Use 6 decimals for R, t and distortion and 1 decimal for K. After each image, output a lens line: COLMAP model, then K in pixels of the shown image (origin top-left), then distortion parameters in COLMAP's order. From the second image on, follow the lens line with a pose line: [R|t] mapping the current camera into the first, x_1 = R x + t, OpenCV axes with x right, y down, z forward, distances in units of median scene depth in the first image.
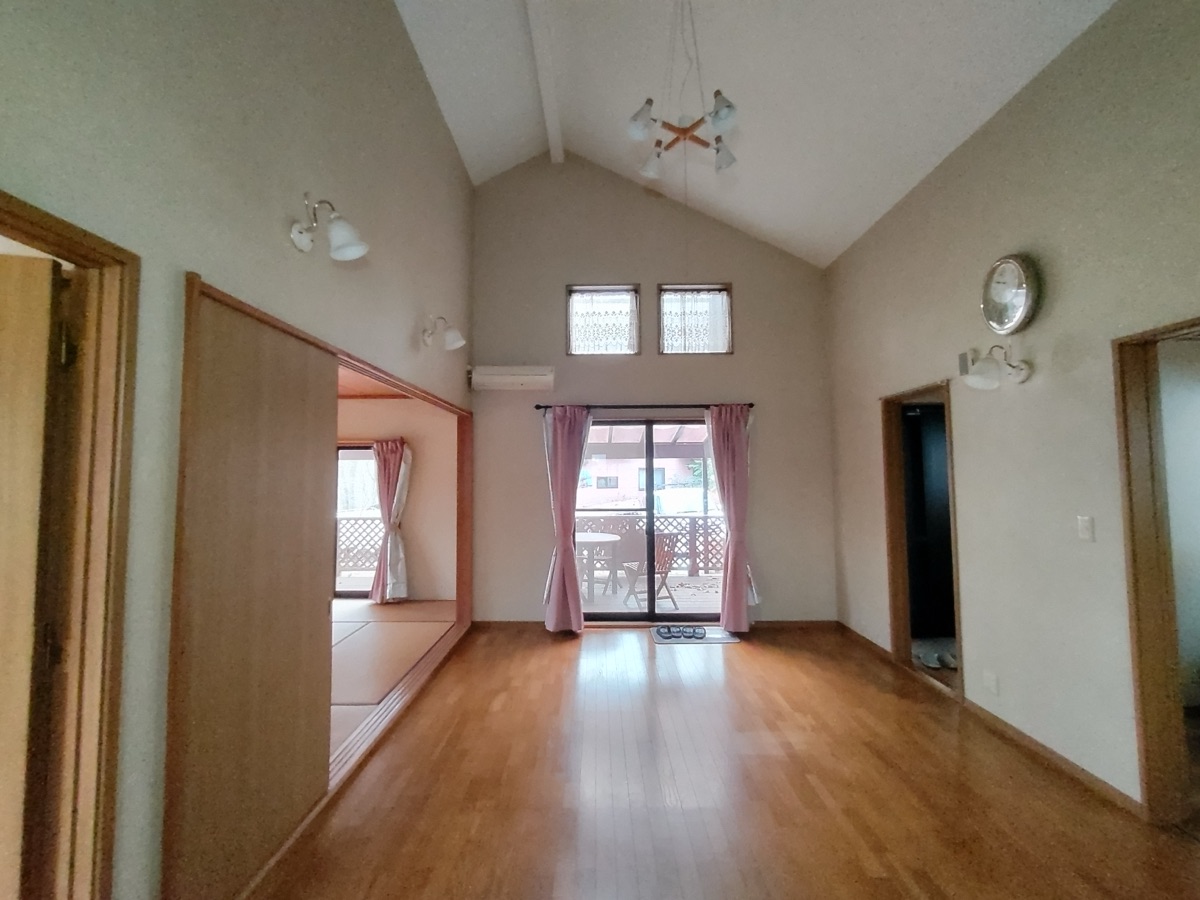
lens RADIAL K [[517.2, 0, 591.7], [0, 517.2, 444.9], [0, 0, 1]] dist [0.004369, 0.000882]
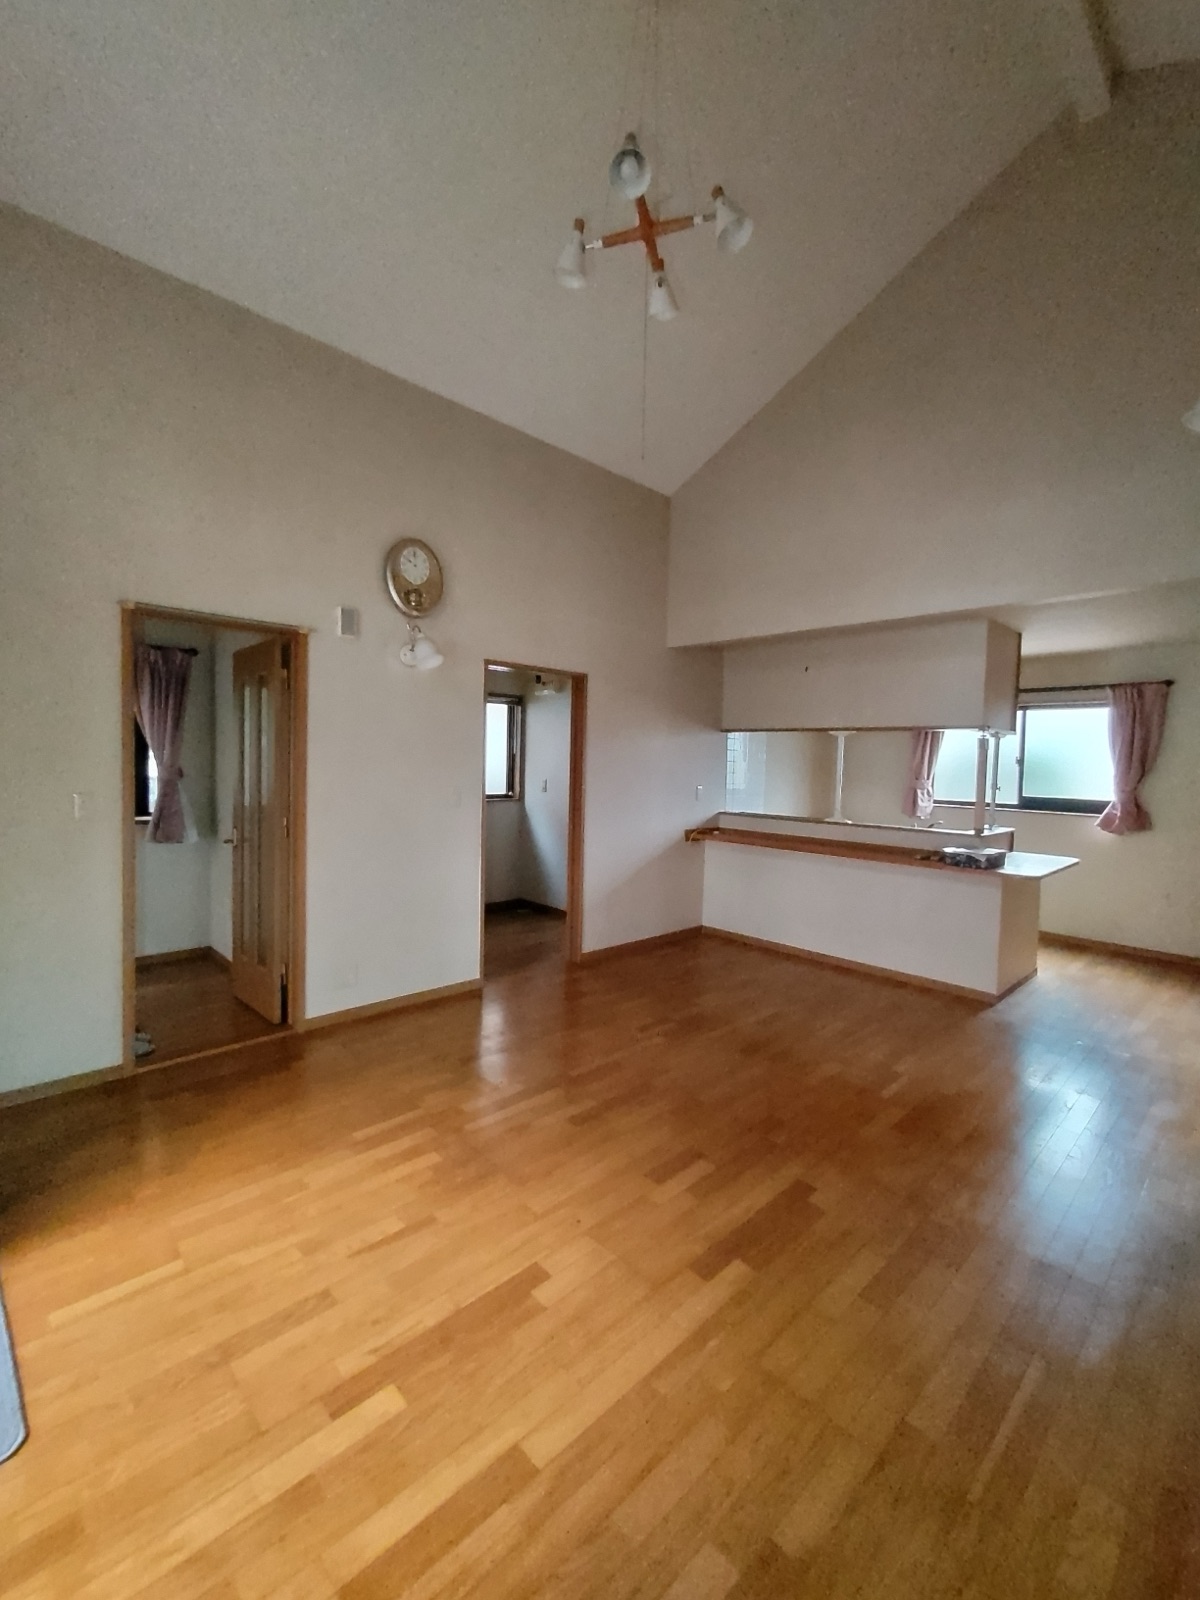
lens RADIAL K [[689.6, 0, 600.2], [0, 689.6, 800.3], [0, 0, 1]] dist [0.004369, 0.000882]
pose [[-0.702860, -0.053944, 0.709280, -0.399711], [-0.067007, 0.997707, 0.009479, 0.098723], [-0.708165, -0.040864, -0.704863, 1.538057]]
